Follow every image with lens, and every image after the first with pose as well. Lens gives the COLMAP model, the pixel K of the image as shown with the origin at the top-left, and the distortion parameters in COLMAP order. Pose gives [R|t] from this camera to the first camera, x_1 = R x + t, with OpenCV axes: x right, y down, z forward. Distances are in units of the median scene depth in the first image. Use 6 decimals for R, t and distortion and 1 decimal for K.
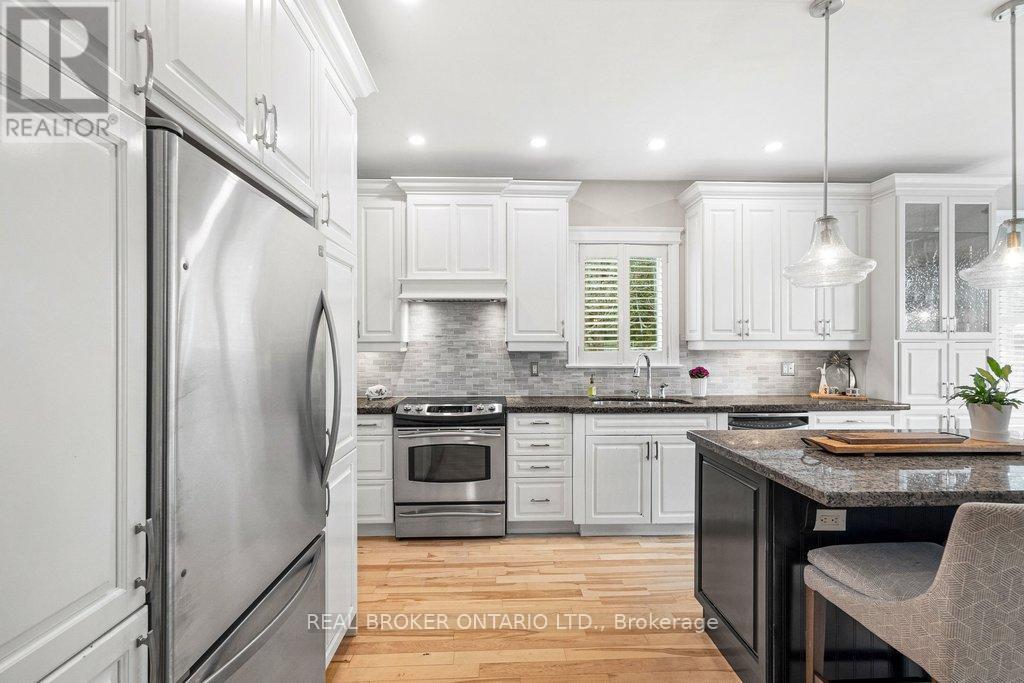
lens RADIAL K [[465.4, 0, 512.0], [0, 465.4, 341.5], [0, 0, 1]] dist [-0.000236, 0.000081]
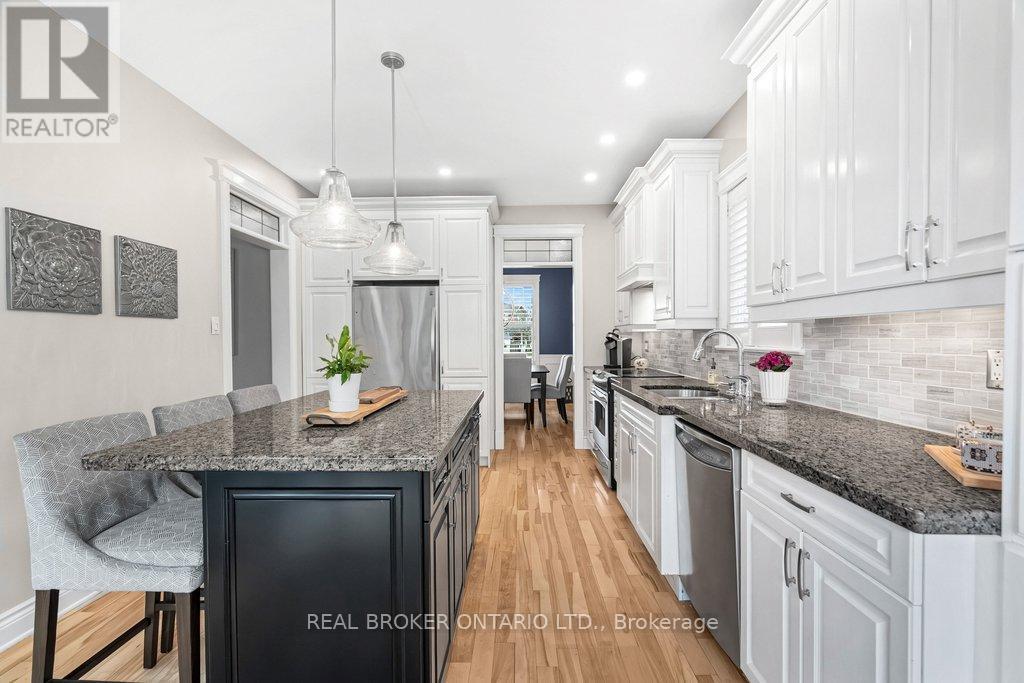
lens RADIAL K [[465.4, 0, 512.0], [0, 465.4, 341.5], [0, 0, 1]] dist [-0.000236, 0.000081]
pose [[-0.047235, 0.007966, -0.998852, 1.270975], [0.016409, 0.999839, 0.007198, 0.040659], [0.998749, -0.016050, -0.047358, 0.894070]]
